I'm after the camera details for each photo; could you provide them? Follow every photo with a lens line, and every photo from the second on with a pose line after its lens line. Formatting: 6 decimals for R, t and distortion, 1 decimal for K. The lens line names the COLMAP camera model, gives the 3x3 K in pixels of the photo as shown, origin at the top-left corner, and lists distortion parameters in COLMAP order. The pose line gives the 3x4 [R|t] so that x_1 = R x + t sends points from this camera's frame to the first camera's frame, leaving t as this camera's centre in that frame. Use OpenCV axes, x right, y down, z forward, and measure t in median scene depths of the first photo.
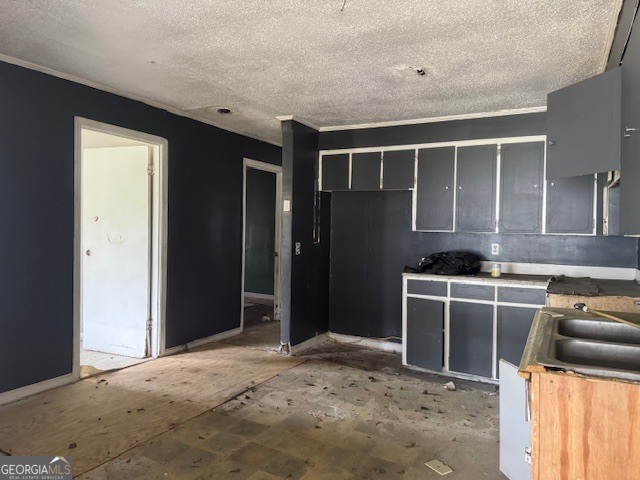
lens RADIAL K [[456.3, 0, 319.4], [0, 456.3, 240.2], [0, 0, 1]] dist [0.043269, -0.056067]
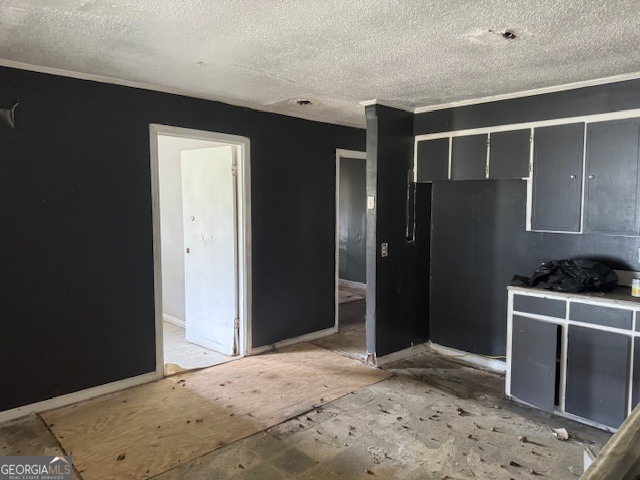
lens RADIAL K [[456.3, 0, 317.4], [0, 456.3, 239.7], [0, 0, 1]] dist [0.043269, -0.056067]
pose [[0.945373, 0.008979, -0.325867, 0.131903], [0.008768, 0.998559, 0.052951, -0.055556], [0.325873, -0.052915, 0.943932, 0.127260]]
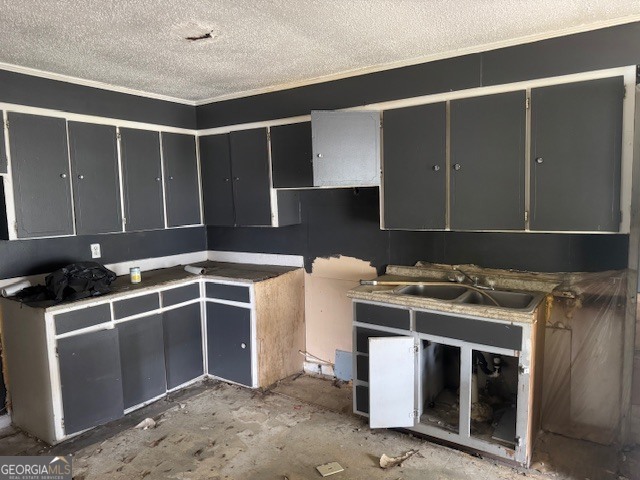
lens RADIAL K [[456.3, 0, 318.8], [0, 456.3, 239.3], [0, 0, 1]] dist [0.043269, -0.056067]
pose [[0.093026, -0.115927, 0.988892, -0.428336], [0.051851, 0.992415, 0.111462, -0.078691], [-0.994313, 0.040906, 0.098331, 0.560115]]
